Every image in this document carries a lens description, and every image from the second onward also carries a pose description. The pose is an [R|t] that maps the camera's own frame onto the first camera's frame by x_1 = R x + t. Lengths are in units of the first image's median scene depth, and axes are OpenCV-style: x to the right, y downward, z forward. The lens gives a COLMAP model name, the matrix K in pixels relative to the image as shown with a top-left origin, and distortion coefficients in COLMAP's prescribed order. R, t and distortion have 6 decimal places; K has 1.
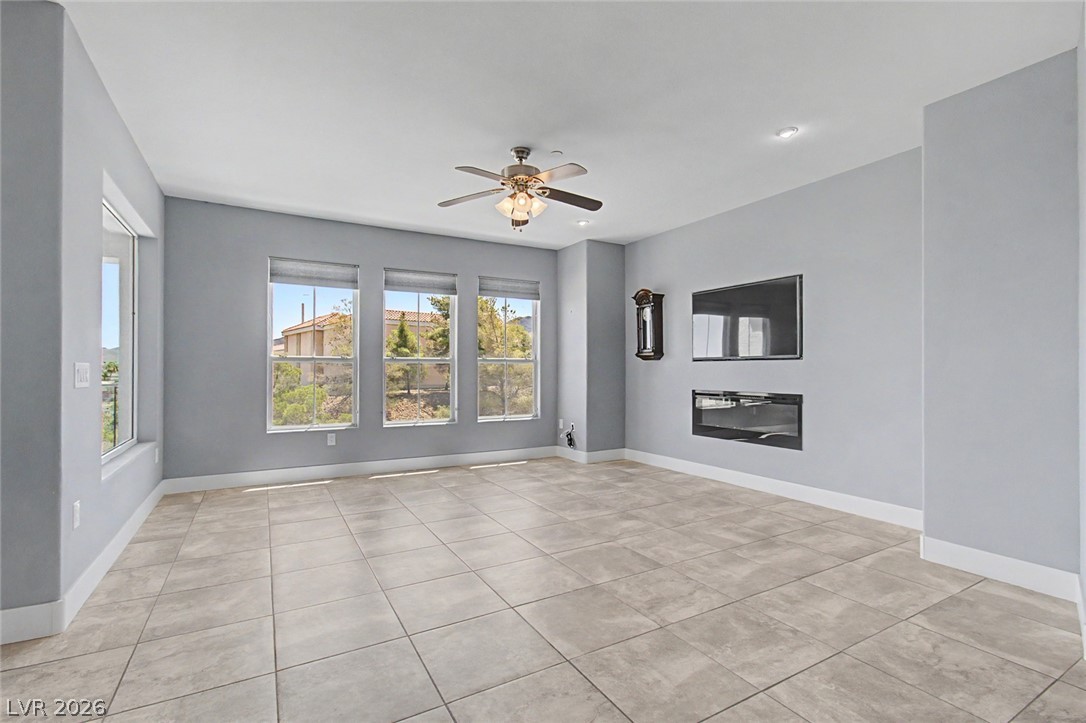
lens RADIAL K [[493.1, 0, 539.7], [0, 493.1, 366.4], [0, 0, 1]] dist [0.000613, 0.001193]
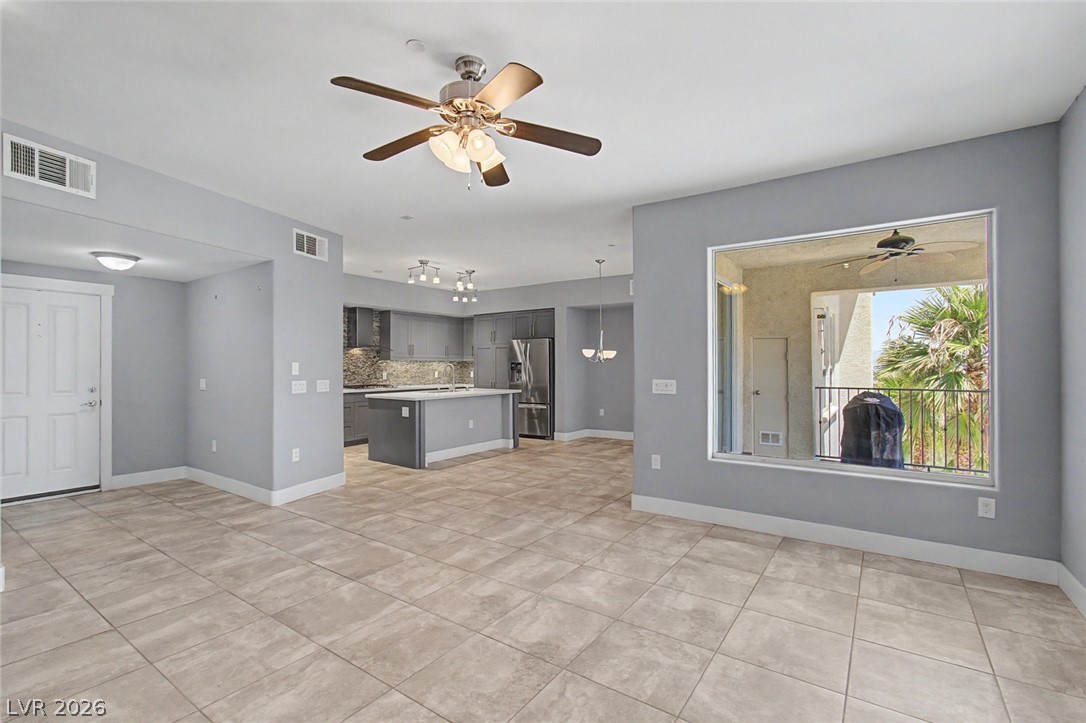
lens RADIAL K [[493.1, 0, 539.7], [0, 493.1, 366.4], [0, 0, 1]] dist [0.000613, 0.001193]
pose [[-0.905550, 0.001129, -0.424237, 0.128604], [0.004469, 0.999966, -0.006877, -0.024363], [0.424215, -0.008123, -0.905525, 1.356126]]
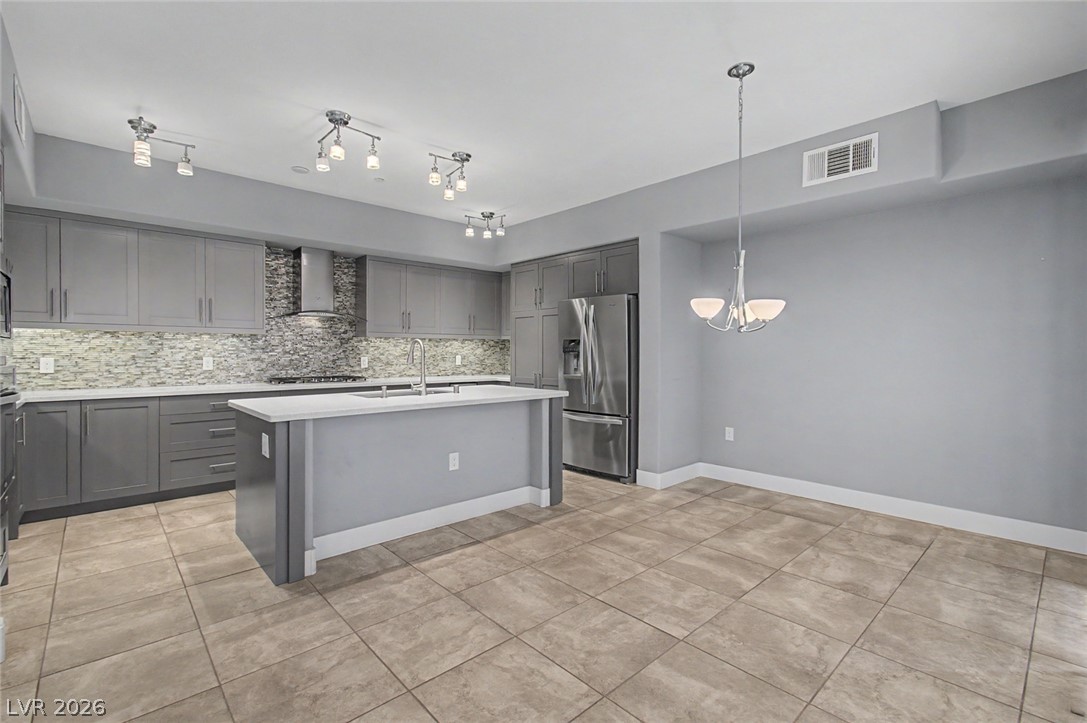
lens RADIAL K [[484.6, 0, 543.5], [0, 484.6, 361.5], [0, 0, 1]] dist [-0.008703, 0.008554]
pose [[-0.975415, 0.001456, -0.220372, -0.344853], [-0.000715, 0.999952, 0.009769, -0.015999], [0.220375, 0.009686, -0.975367, 0.545907]]
